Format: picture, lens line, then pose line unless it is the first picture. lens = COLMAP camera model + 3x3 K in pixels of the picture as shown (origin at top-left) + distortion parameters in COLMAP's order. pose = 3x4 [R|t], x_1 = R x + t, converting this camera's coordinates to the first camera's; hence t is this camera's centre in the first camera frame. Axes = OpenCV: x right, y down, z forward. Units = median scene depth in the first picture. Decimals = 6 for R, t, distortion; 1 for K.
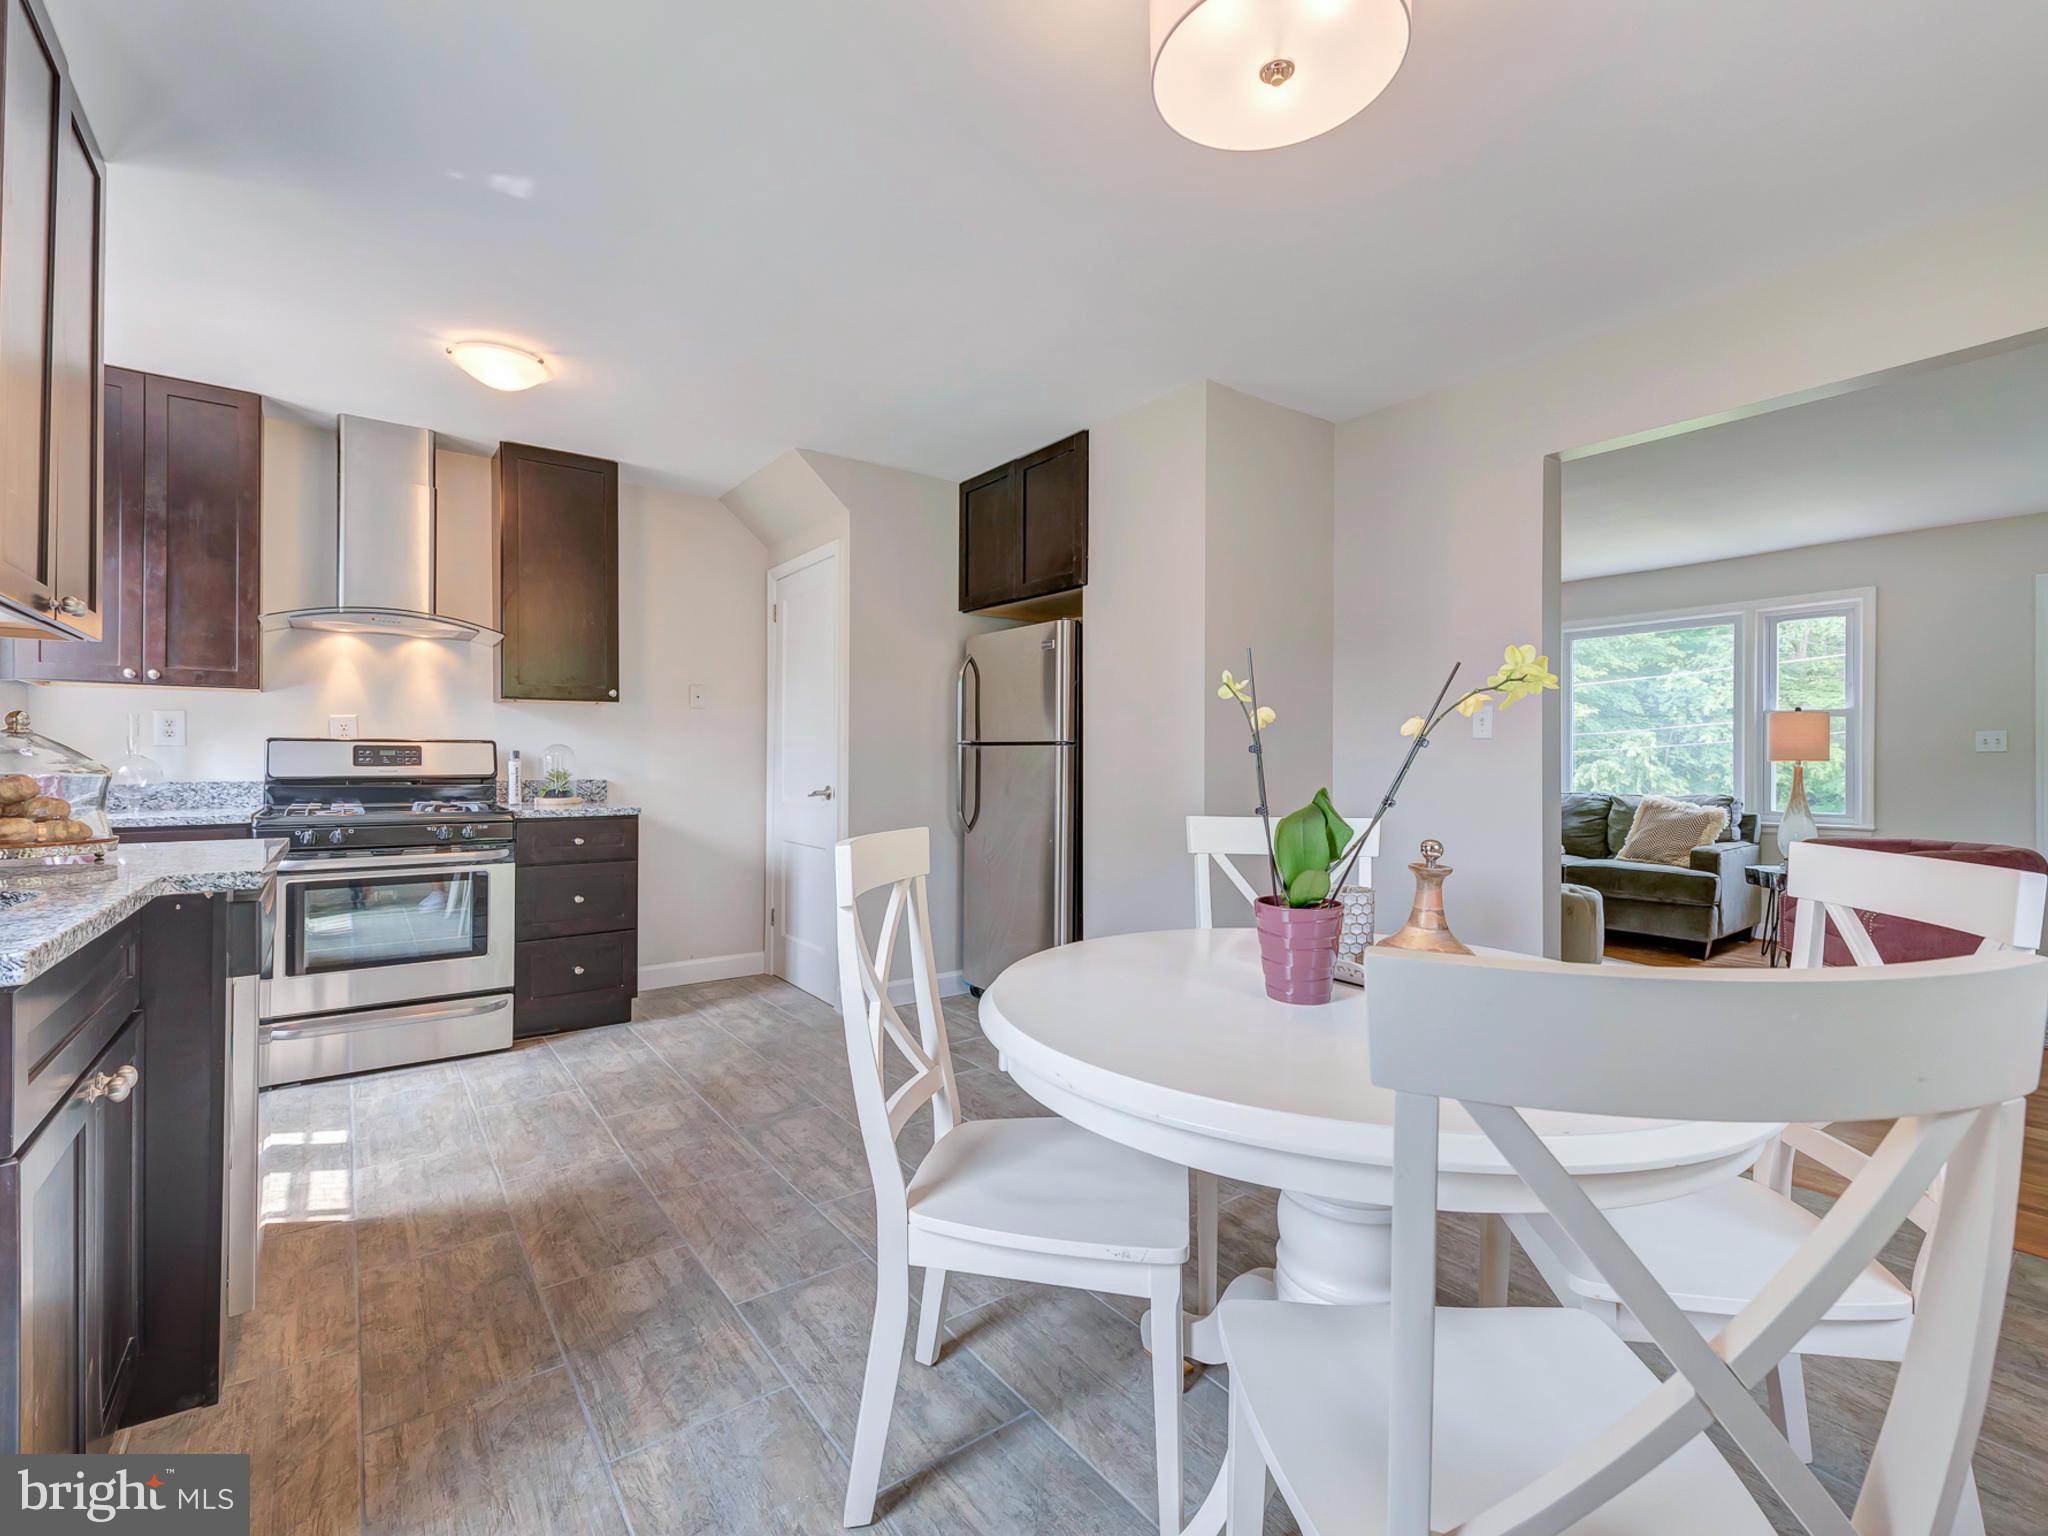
lens RADIAL K [[905.4, 0, 1018.9], [0, 905.4, 760.4], [0, 0, 1]] dist [0.022661, -0.005843]
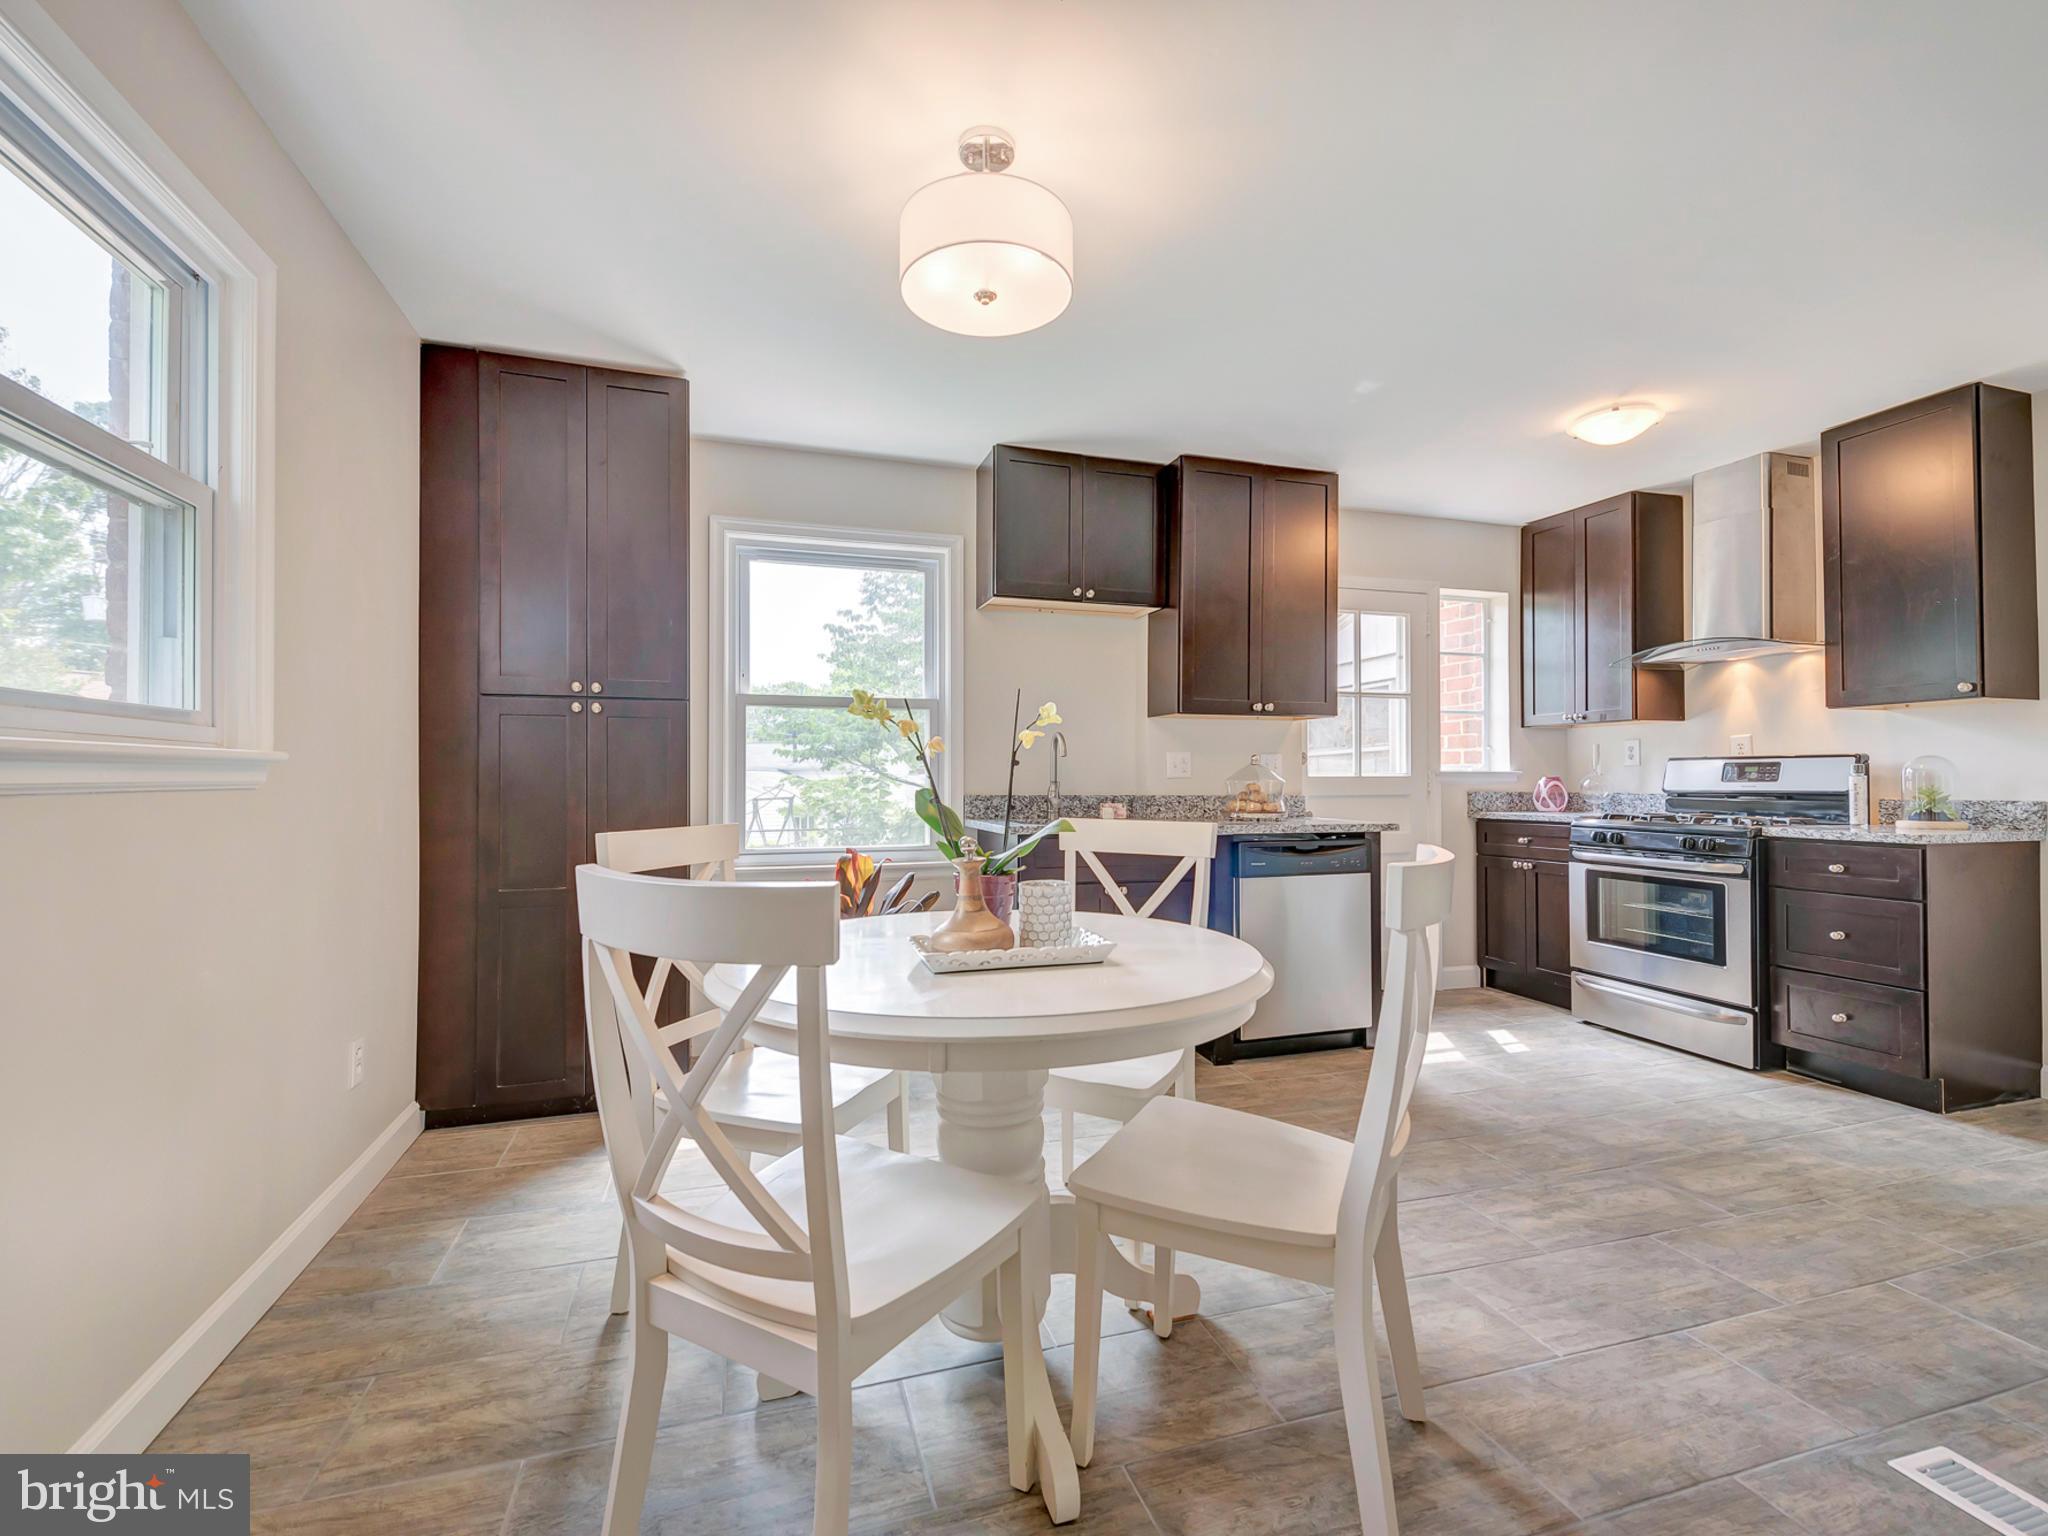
lens RADIAL K [[905.4, 0, 1036.4], [0, 905.4, 766.7], [0, 0, 1]] dist [0.022661, -0.005843]
pose [[-0.311542, -0.018242, -0.950057, 0.637874], [0.000826, 0.999810, -0.019468, 0.010177], [0.950232, -0.006850, -0.311468, 0.601456]]
